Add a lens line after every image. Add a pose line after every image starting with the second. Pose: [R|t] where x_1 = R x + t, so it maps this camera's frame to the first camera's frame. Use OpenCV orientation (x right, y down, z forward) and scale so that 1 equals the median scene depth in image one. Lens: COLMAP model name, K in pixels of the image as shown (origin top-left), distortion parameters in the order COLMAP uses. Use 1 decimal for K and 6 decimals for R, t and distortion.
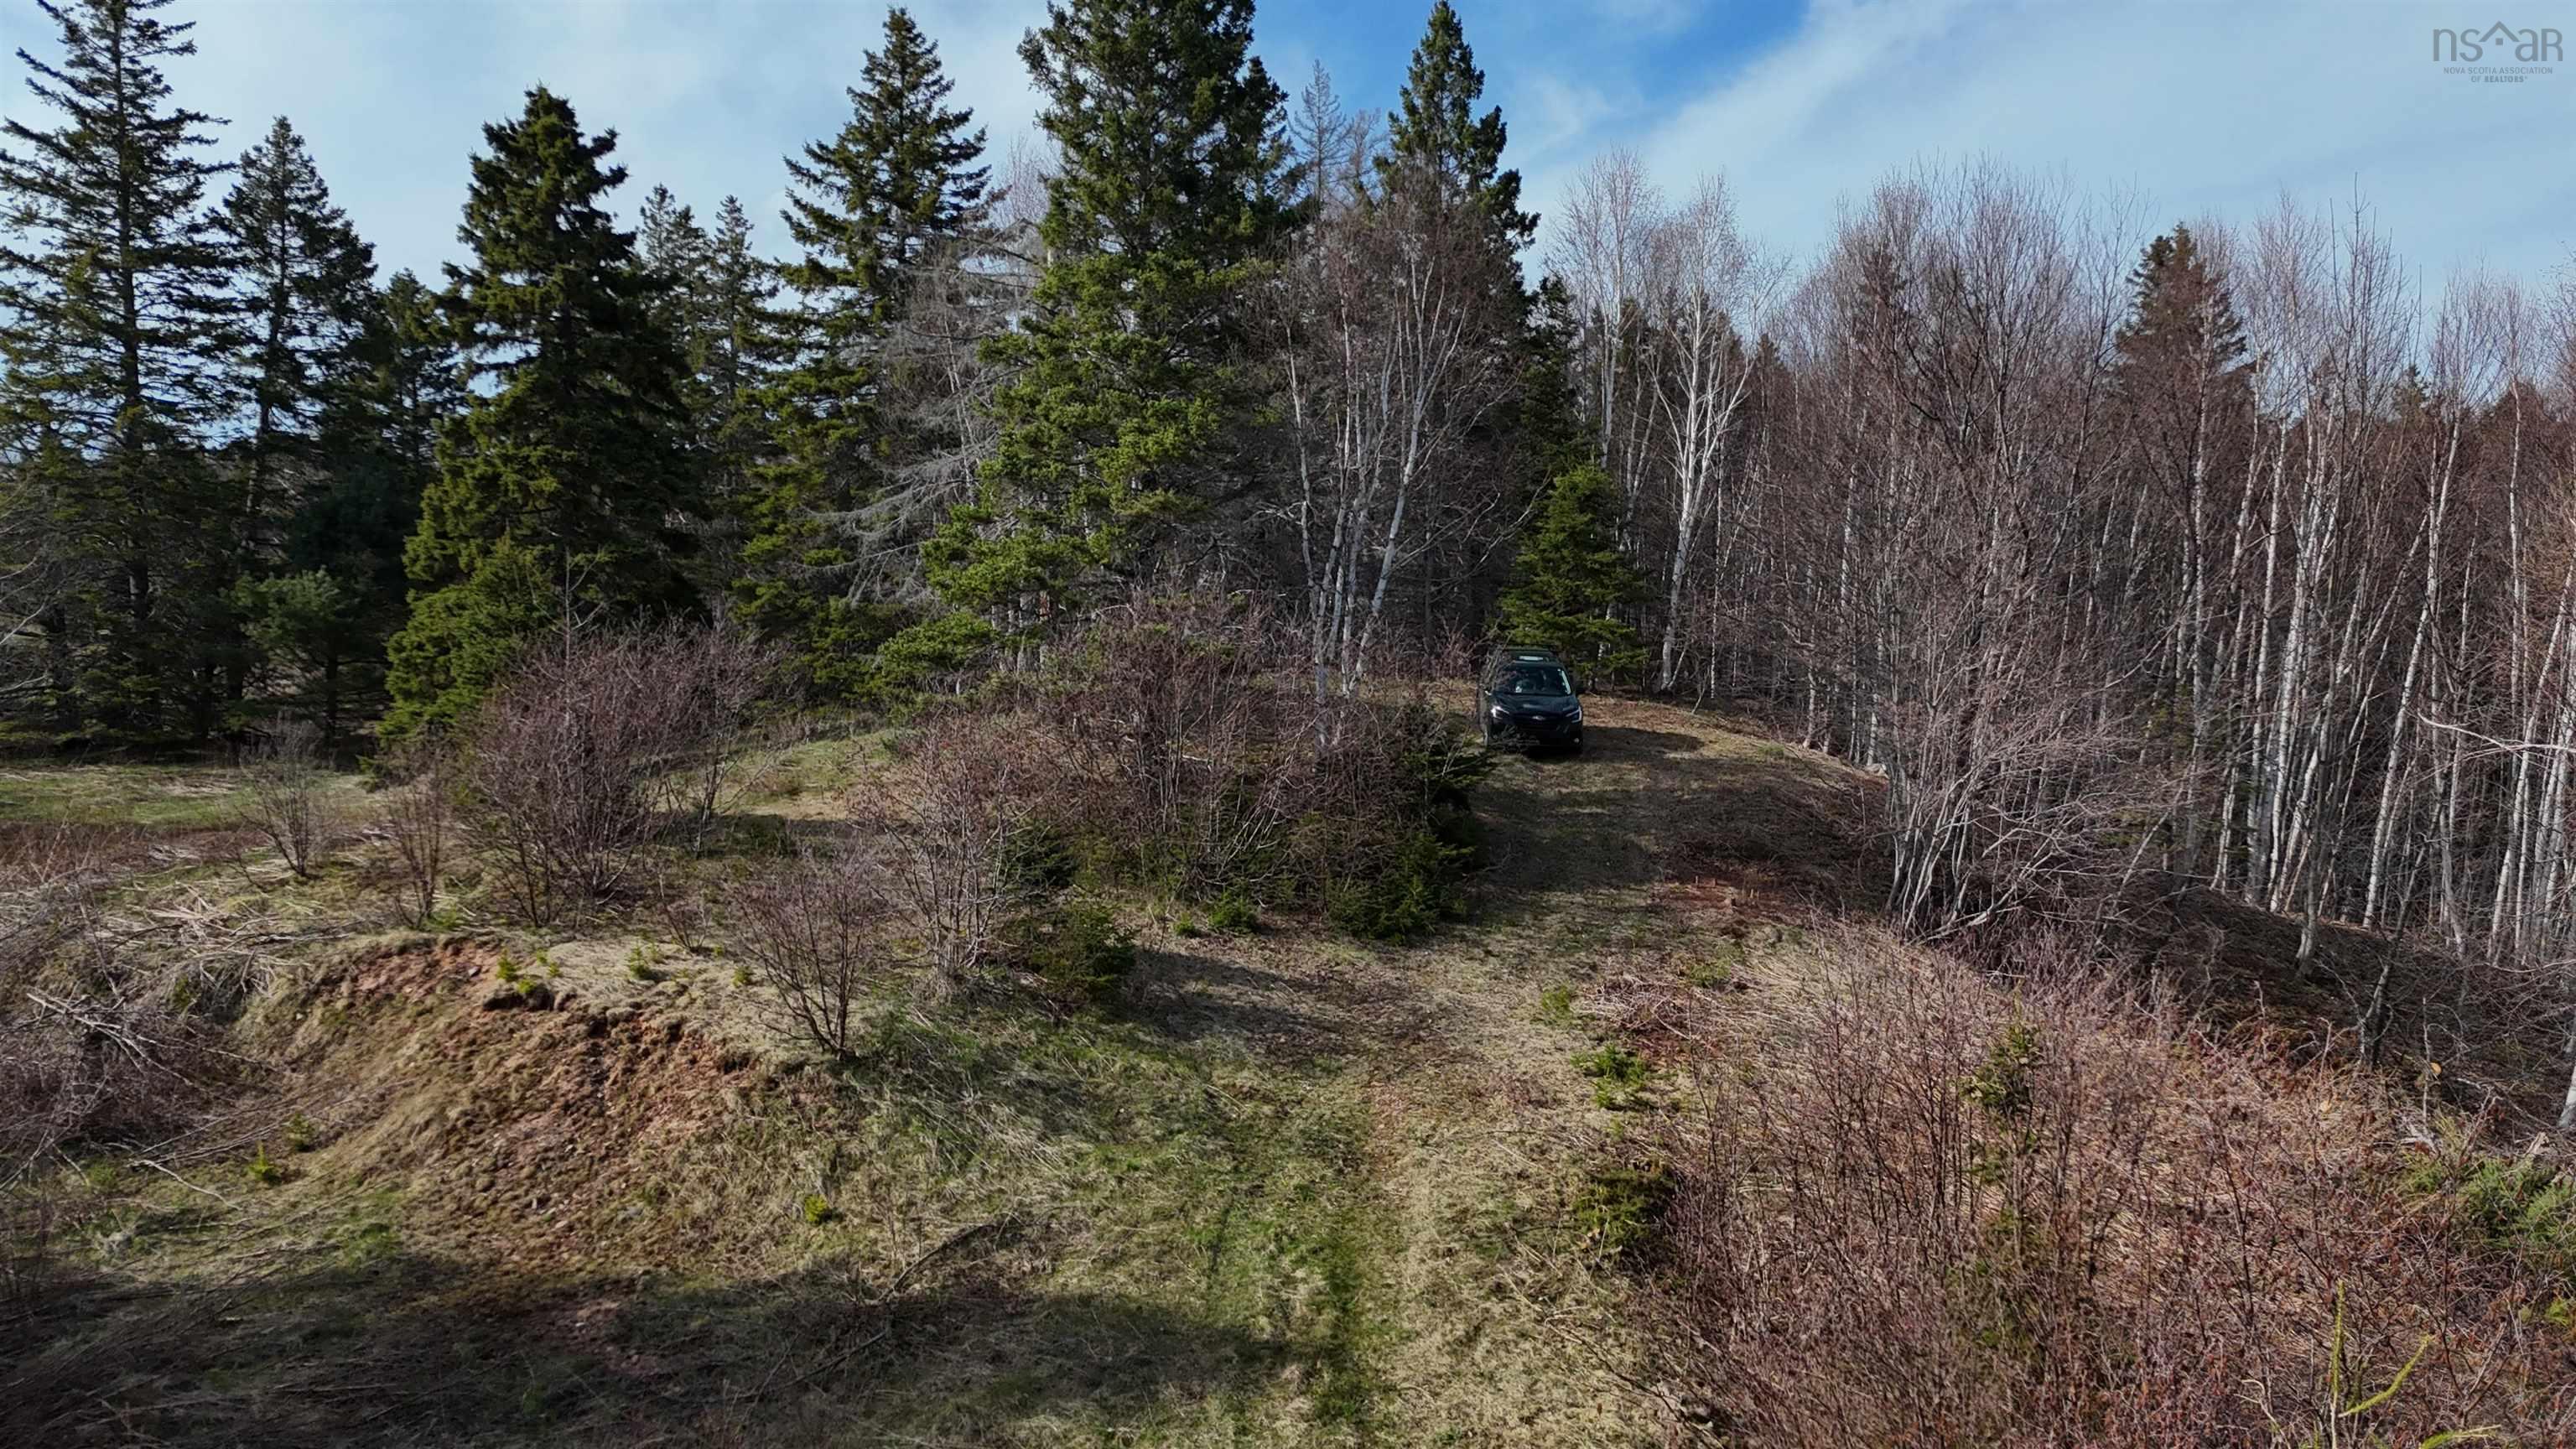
lens RADIAL K [[1886.1, 0, 1293.4], [0, 1886.1, 727.8], [0, 0, 1]] dist [0.052548, -0.000232]
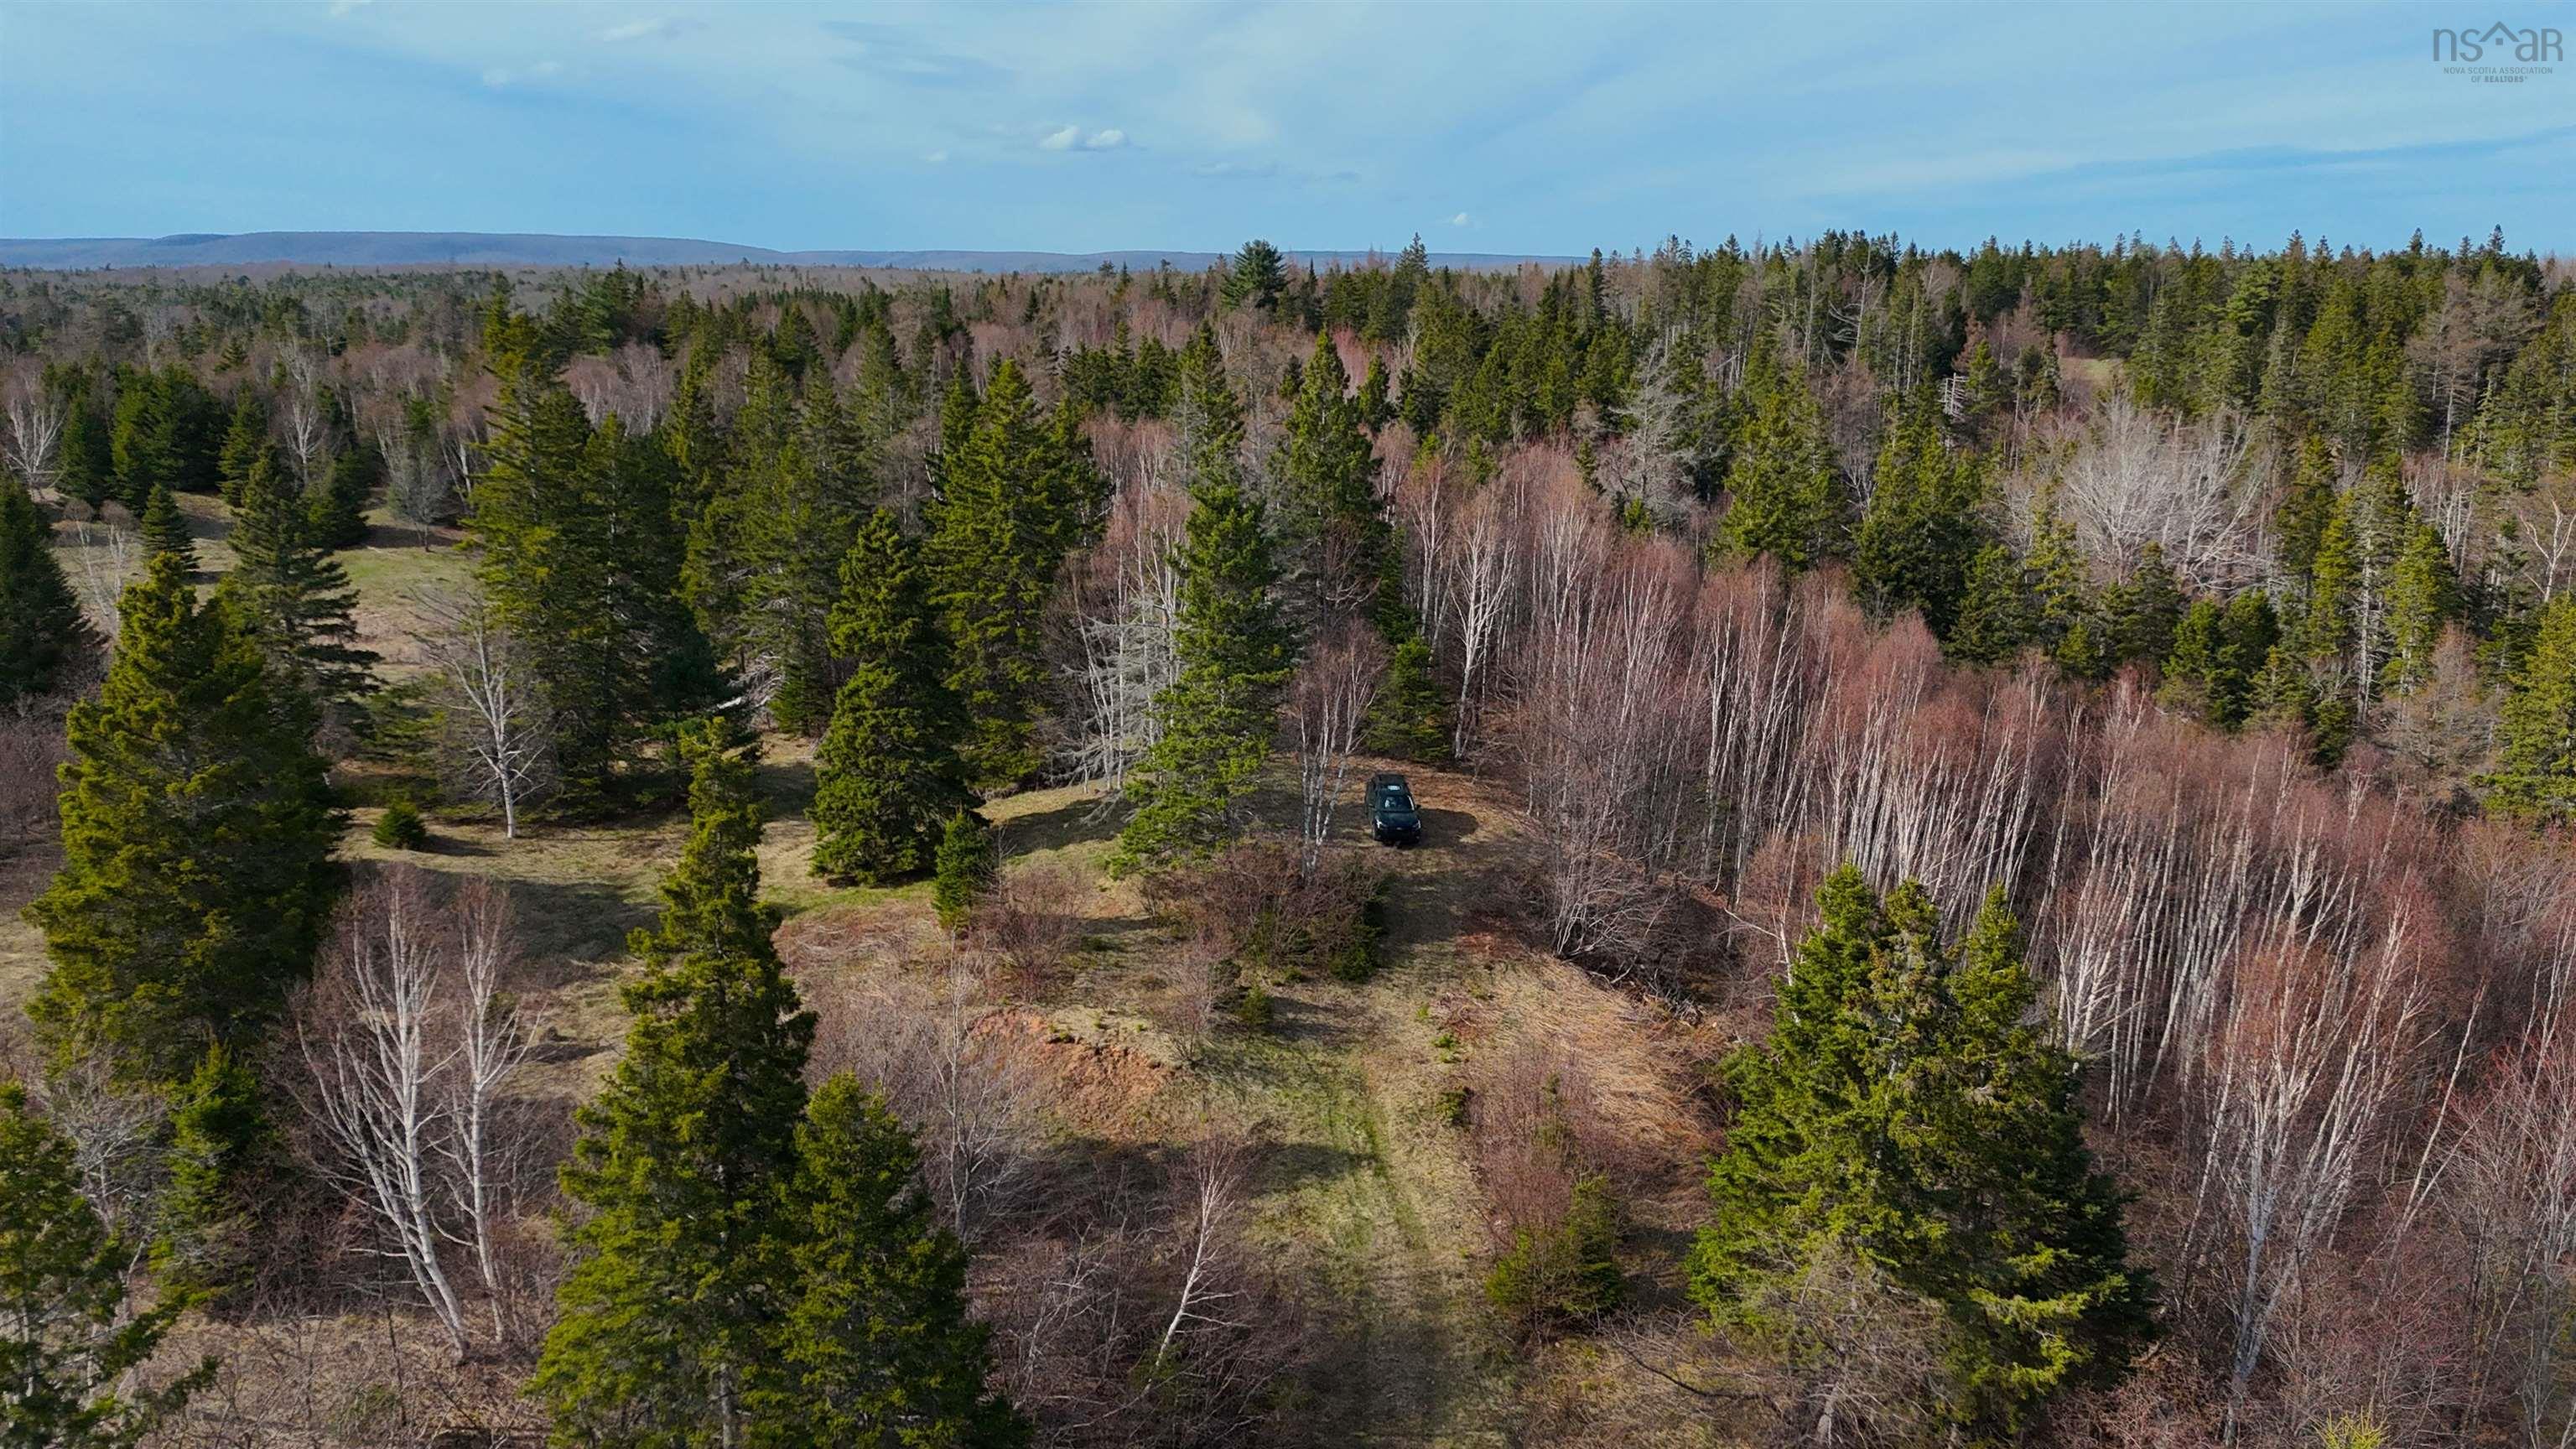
lens RADIAL K [[1886.1, 0, 1285.5], [0, 1886.1, 722.0], [0, 0, 1]] dist [0.052548, -0.000232]
pose [[0.993719, -0.027550, 0.108459, -0.274548], [0.011130, 0.988747, 0.149185, -0.546396], [-0.111348, -0.147041, 0.982843, -1.272340]]
